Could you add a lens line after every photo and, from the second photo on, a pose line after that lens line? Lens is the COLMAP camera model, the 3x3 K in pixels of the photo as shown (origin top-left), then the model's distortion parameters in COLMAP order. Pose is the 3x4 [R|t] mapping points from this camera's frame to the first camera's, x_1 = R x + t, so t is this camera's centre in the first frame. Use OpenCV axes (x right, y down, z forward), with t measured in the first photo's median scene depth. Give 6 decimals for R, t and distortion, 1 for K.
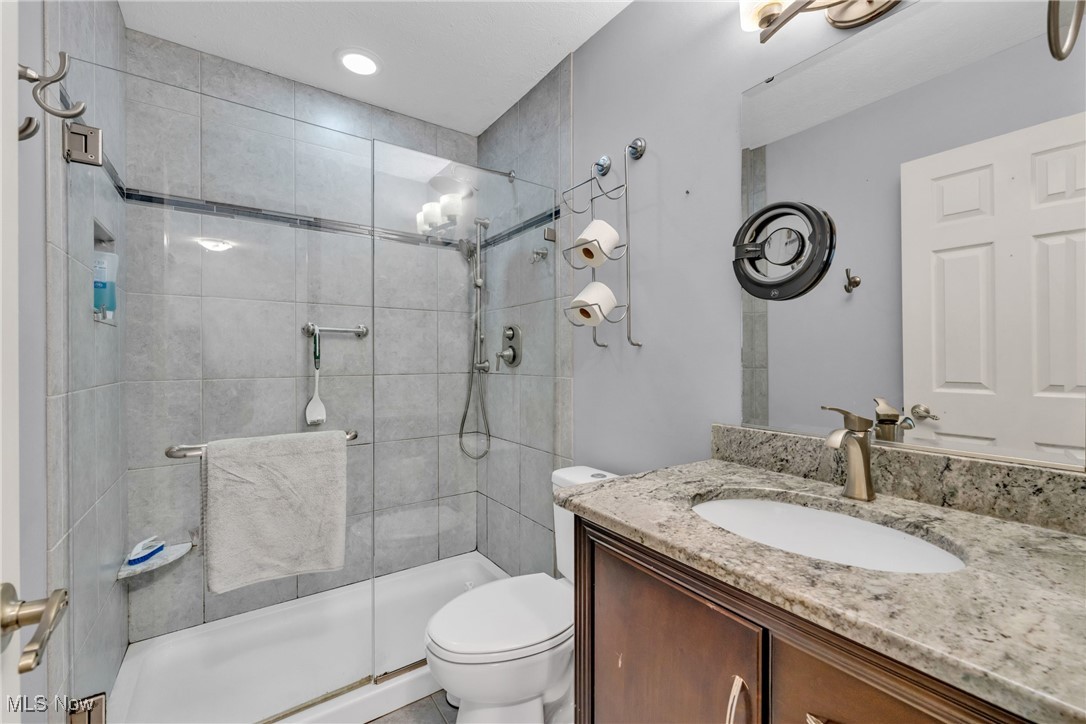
lens RADIAL K [[443.5, 0, 541.7], [0, 443.5, 361.4], [0, 0, 1]] dist [-0.001572, -0.000378]
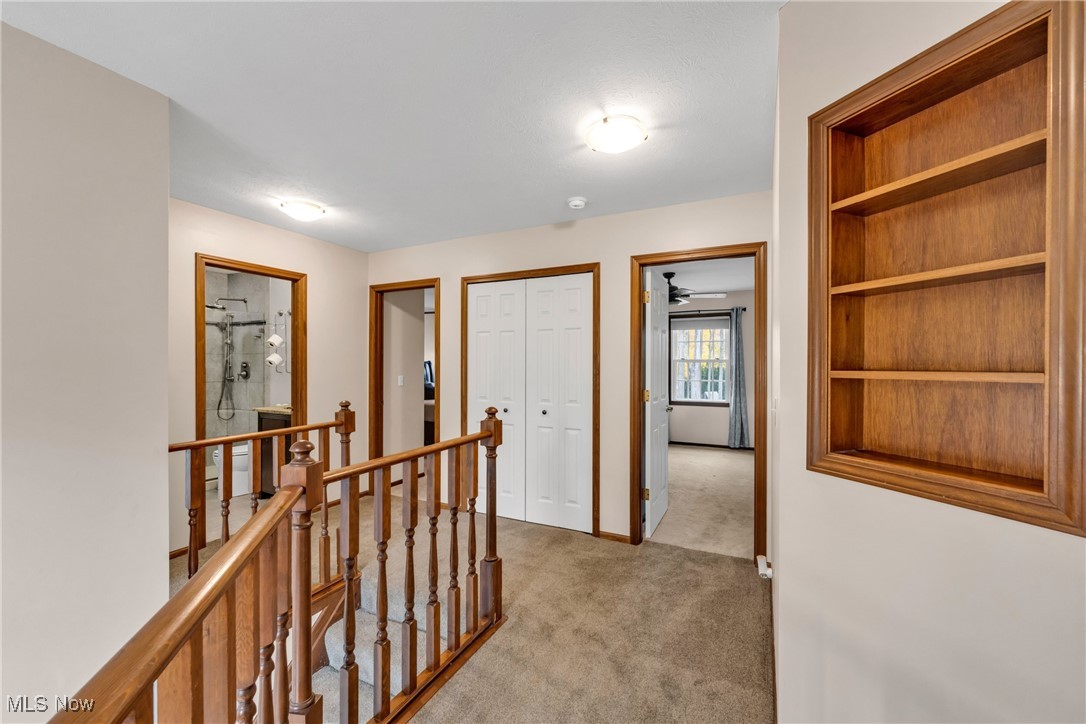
lens RADIAL K [[443.5, 0, 545.4], [0, 443.5, 364.1], [0, 0, 1]] dist [-0.001572, -0.000378]
pose [[0.879892, 0.000245, 0.475173, 0.209087], [-0.000479, 1.000000, 0.000372, -0.067423], [-0.475173, -0.000555, 0.879892, -1.777945]]
